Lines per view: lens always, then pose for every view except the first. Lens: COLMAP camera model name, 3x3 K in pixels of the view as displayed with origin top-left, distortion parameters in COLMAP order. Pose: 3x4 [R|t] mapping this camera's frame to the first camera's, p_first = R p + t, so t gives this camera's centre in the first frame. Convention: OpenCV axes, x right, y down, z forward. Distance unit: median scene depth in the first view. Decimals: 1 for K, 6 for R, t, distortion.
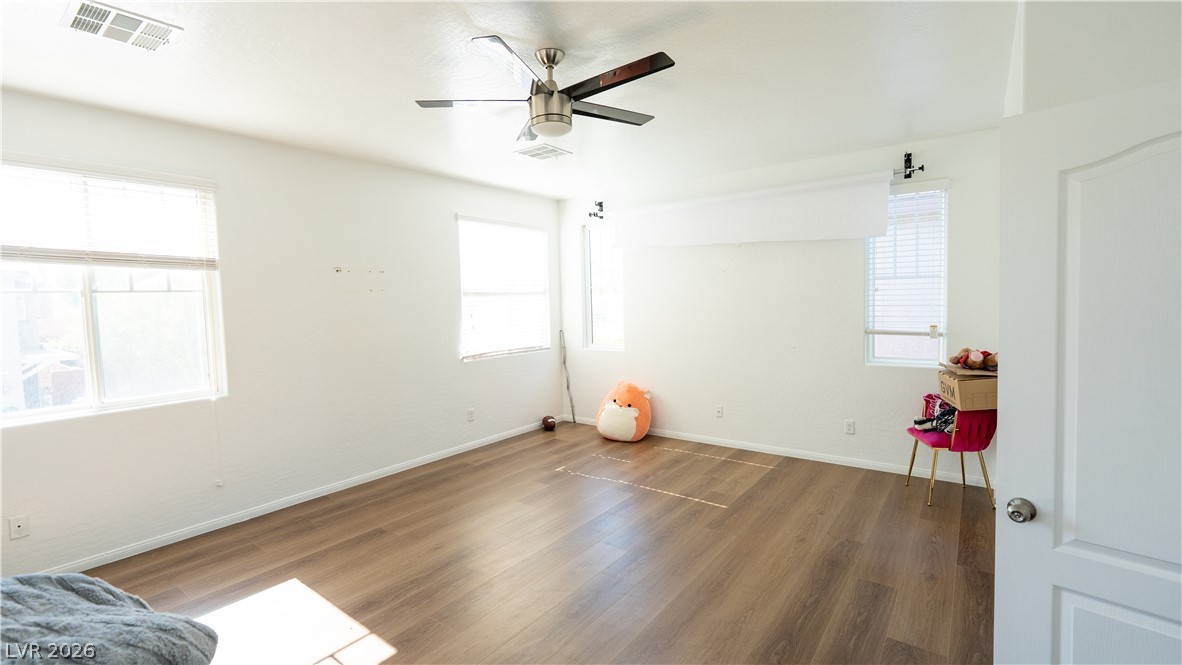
lens RADIAL K [[526.7, 0, 584.8], [0, 526.7, 327.5], [0, 0, 1]] dist [-0.010579, 0.001484]
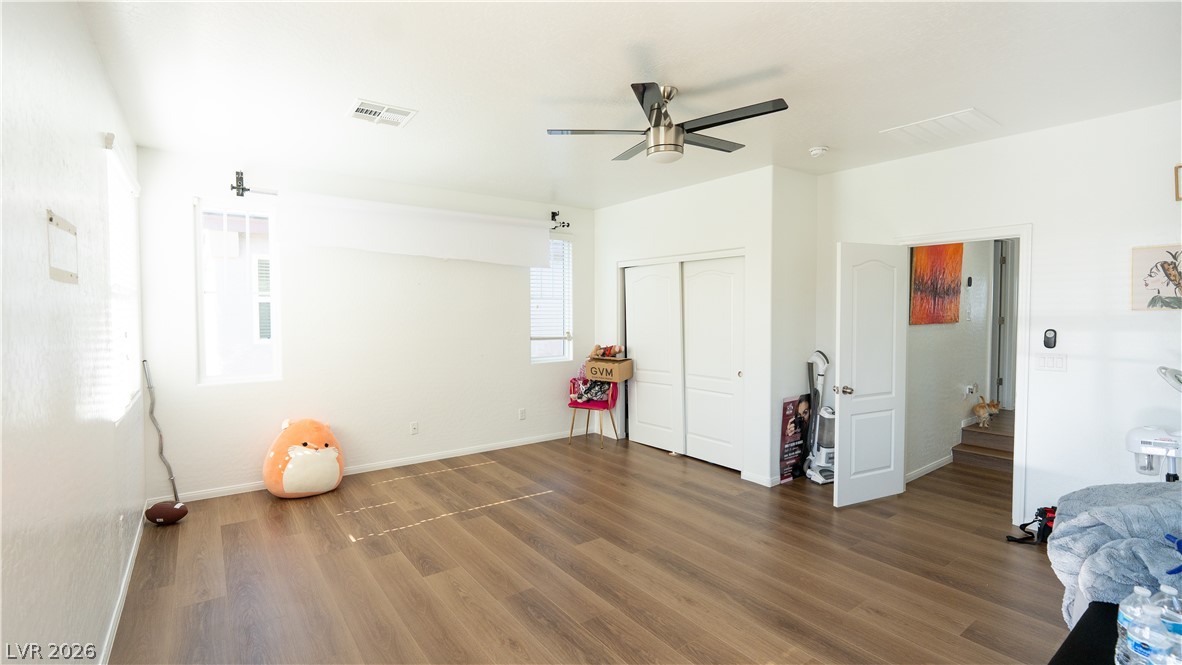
lens RADIAL K [[526.7, 0, 584.8], [0, 526.7, 327.5], [0, 0, 1]] dist [-0.010579, 0.001484]
pose [[0.279530, -0.007887, 0.960105, -0.675271], [0.047741, 0.998844, -0.005695, -0.005141], [-0.958949, 0.047428, 0.279583, 0.490351]]
